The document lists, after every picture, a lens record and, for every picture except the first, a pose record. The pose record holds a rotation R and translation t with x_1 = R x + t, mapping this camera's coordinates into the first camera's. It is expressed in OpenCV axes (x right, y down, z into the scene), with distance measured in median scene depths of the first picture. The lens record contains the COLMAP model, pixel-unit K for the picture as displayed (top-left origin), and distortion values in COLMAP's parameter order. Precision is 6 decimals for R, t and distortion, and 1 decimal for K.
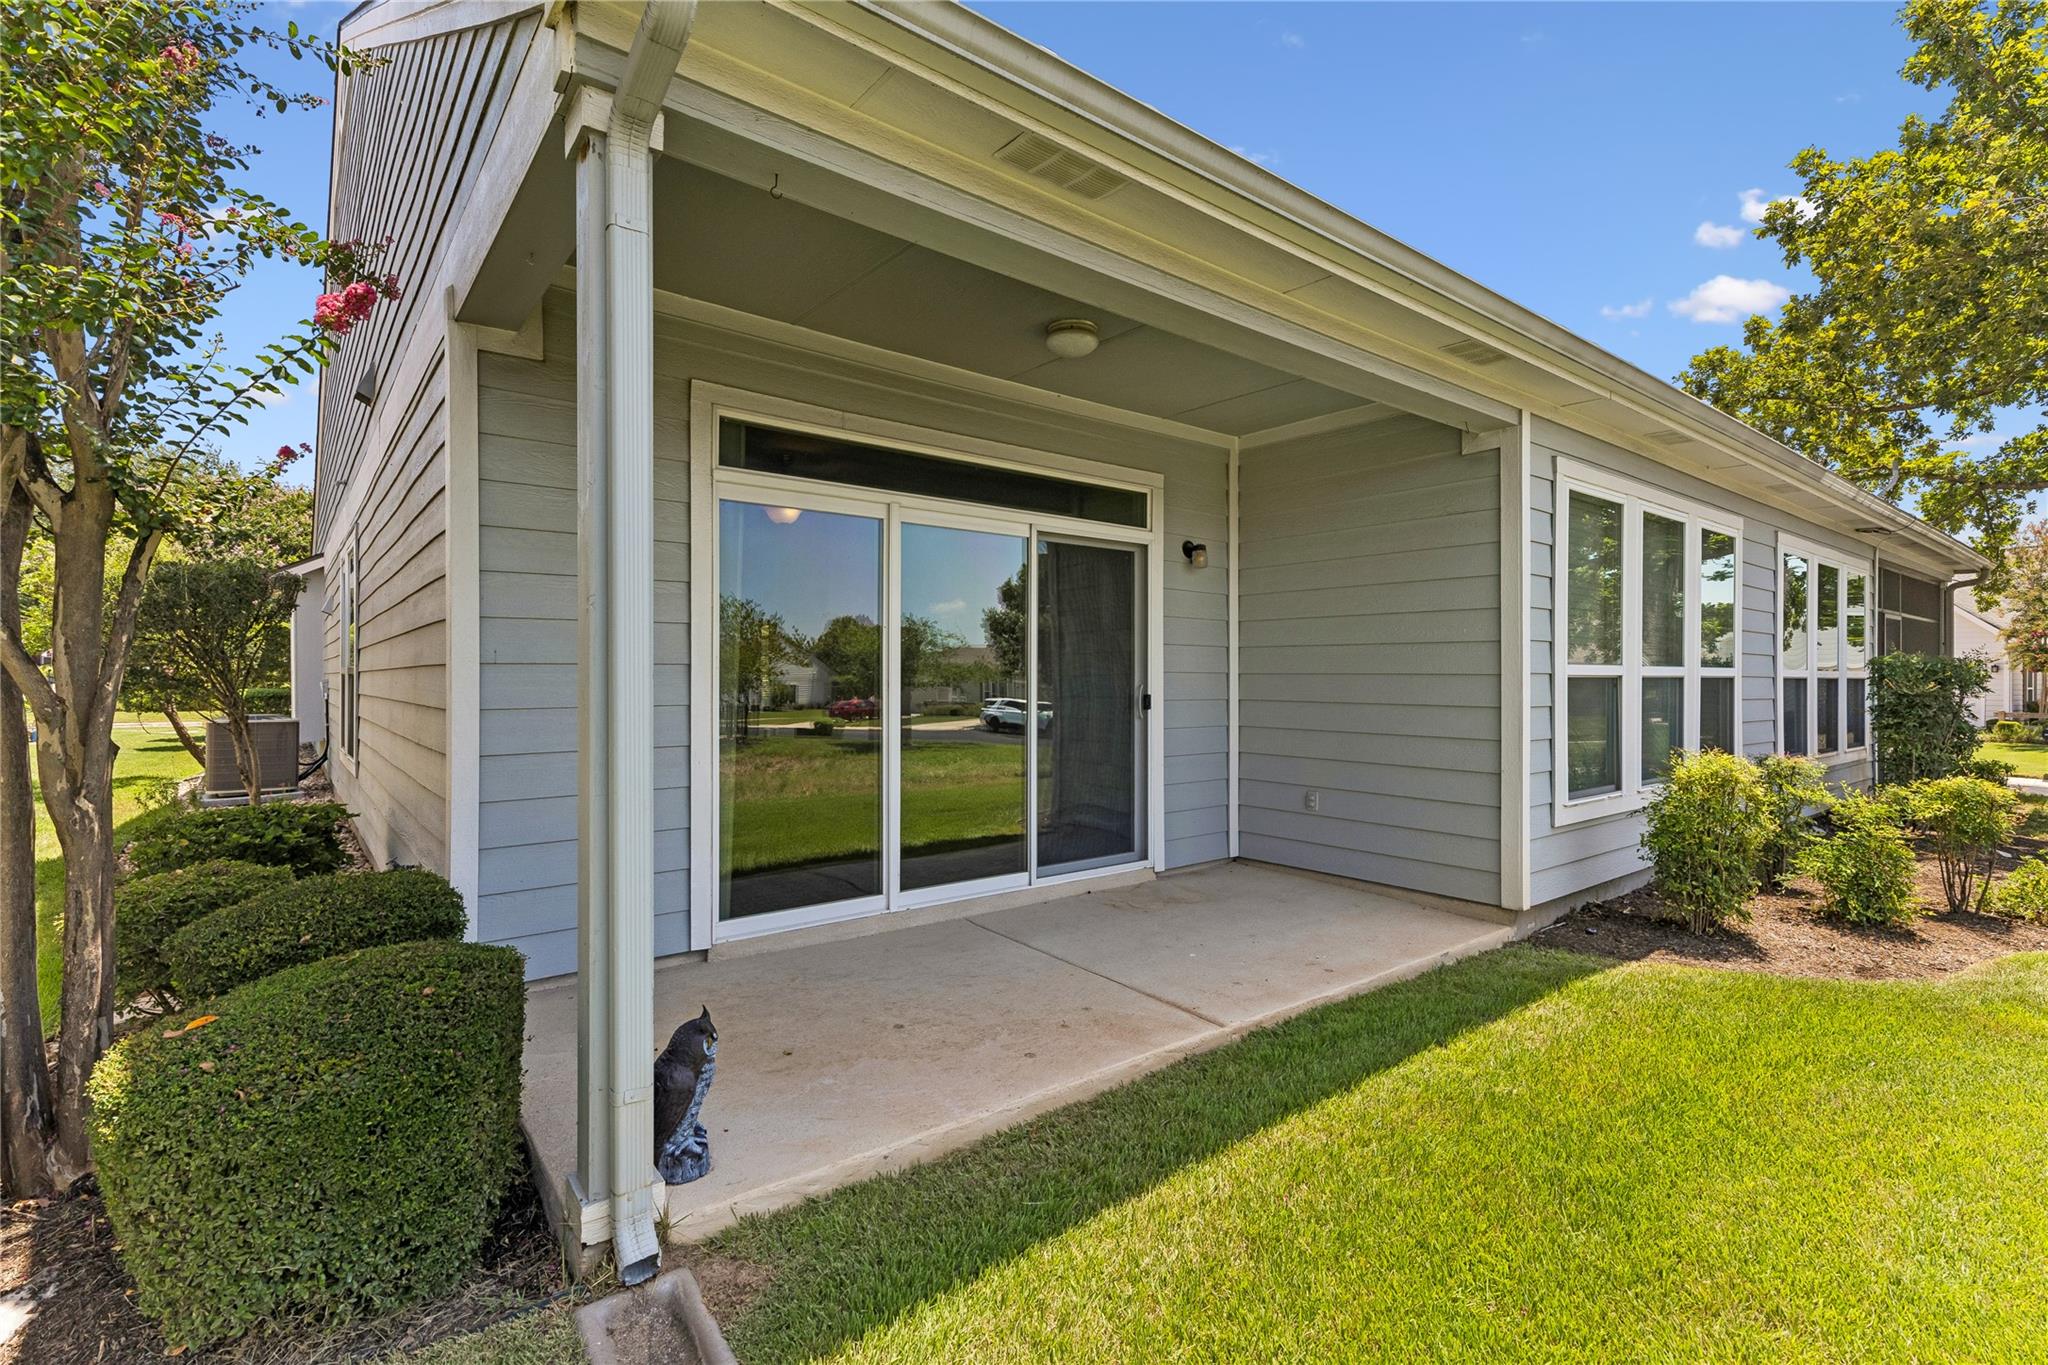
lens RADIAL K [[941.7, 0, 1034.4], [0, 941.7, 692.8], [0, 0, 1]] dist [0.001807, 0.000334]
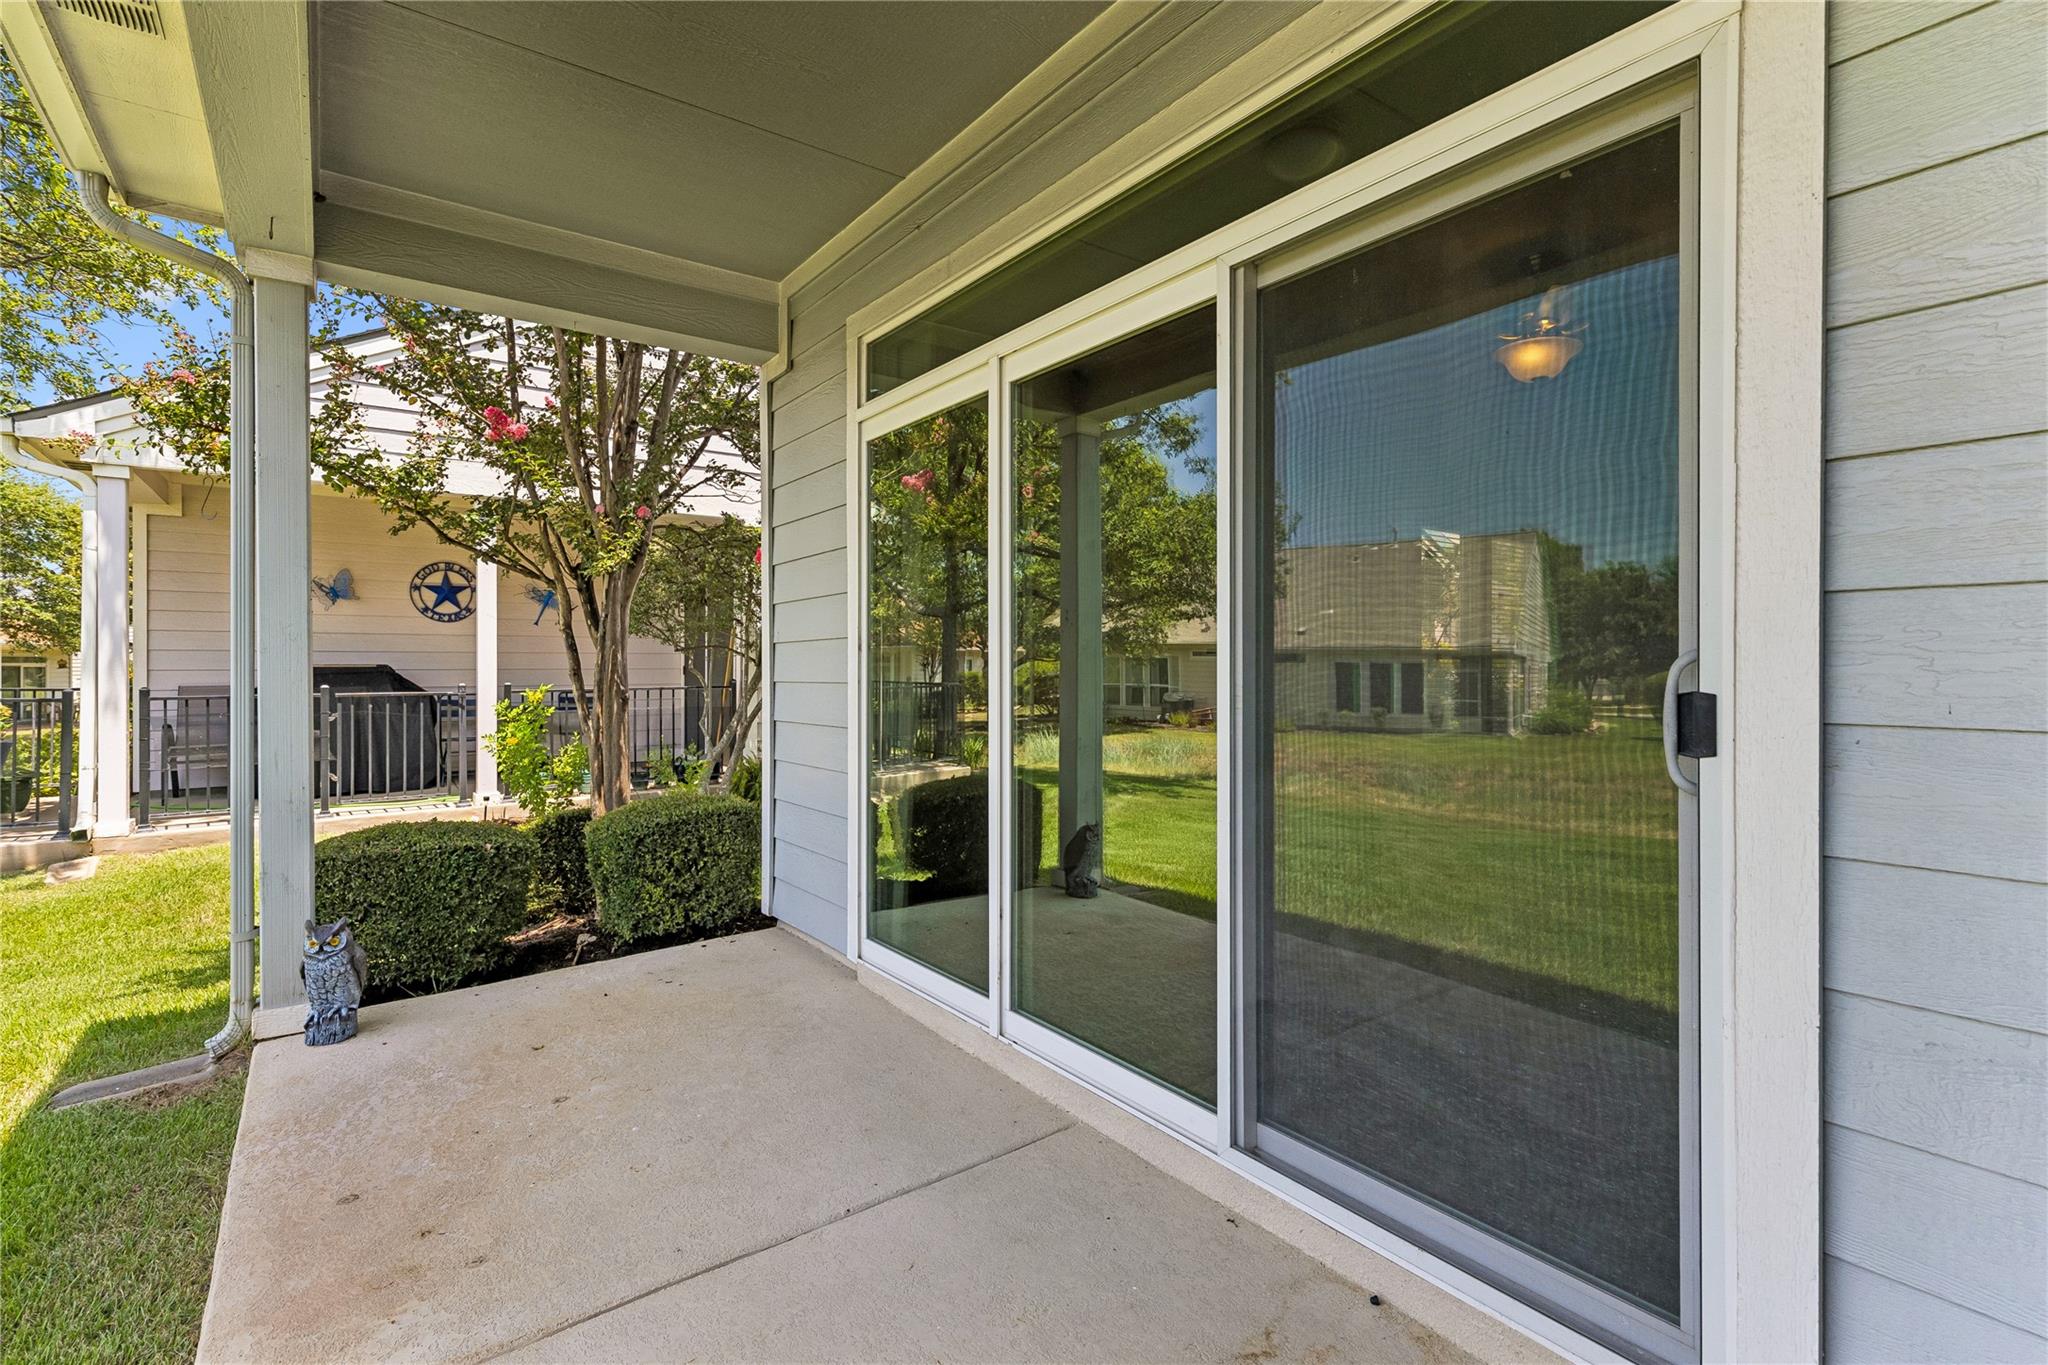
lens RADIAL K [[946.0, 0, 1025.4], [0, 946.0, 664.9], [0, 0, 1]] dist [0.005503, 0.000485]
pose [[-0.050147, -0.003732, -0.998735, 0.363428], [-0.012058, 0.999922, -0.003131, -0.001893], [0.998669, 0.011886, -0.050188, 0.839869]]
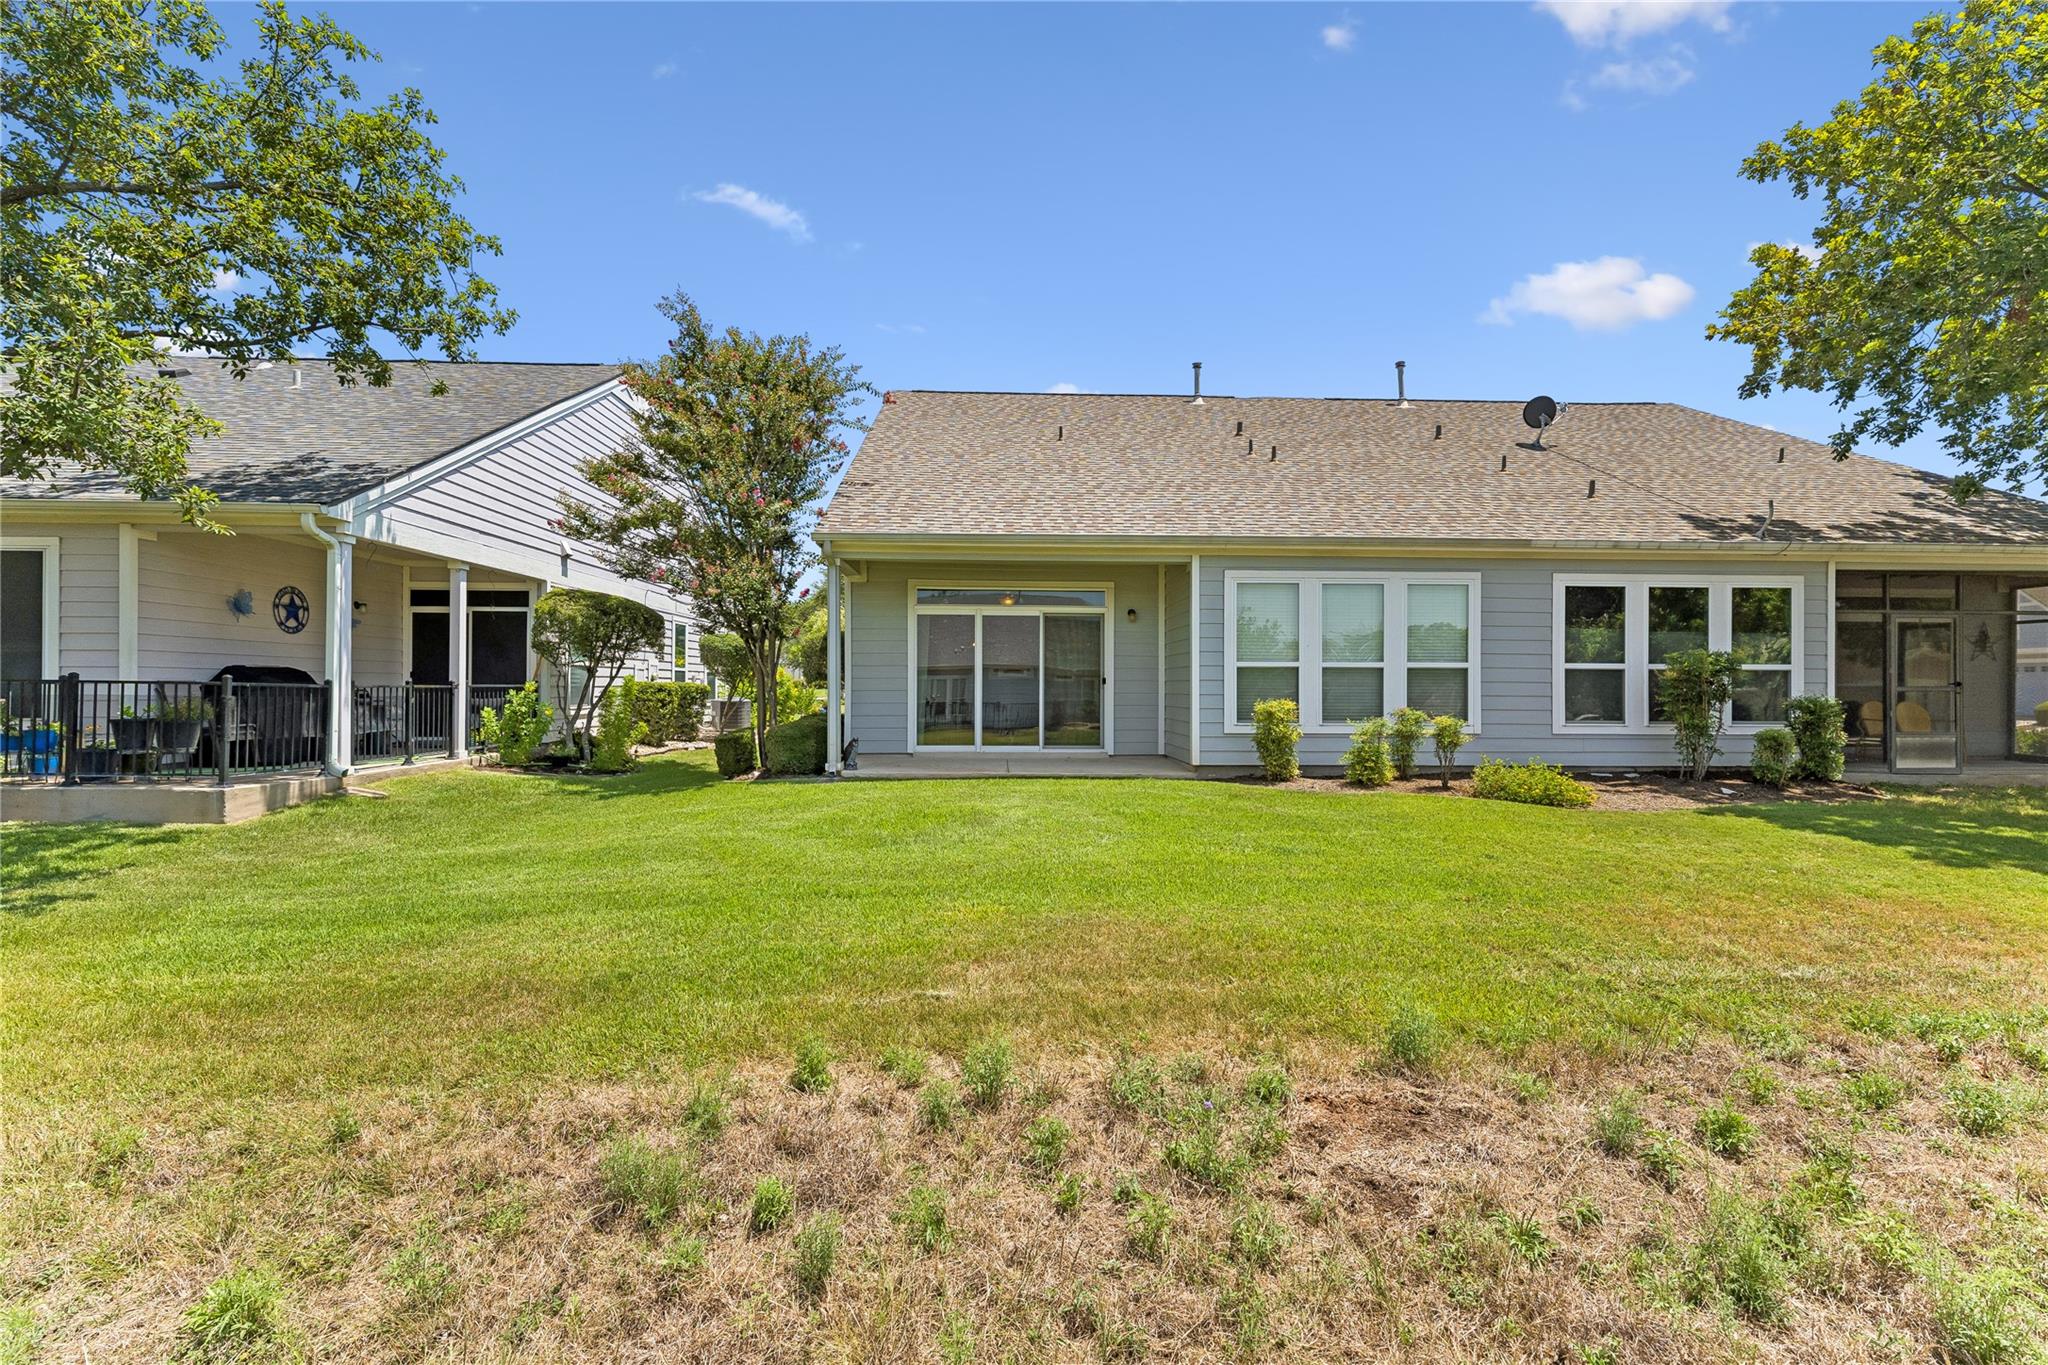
lens RADIAL K [[941.7, 0, 1034.4], [0, 941.7, 692.8], [0, 0, 1]] dist [0.001807, 0.000334]
pose [[0.806474, 0.003212, -0.591260, 1.347128], [-0.011800, 0.999874, -0.010664, 0.065532], [0.591151, 0.015577, 0.806410, -0.969555]]
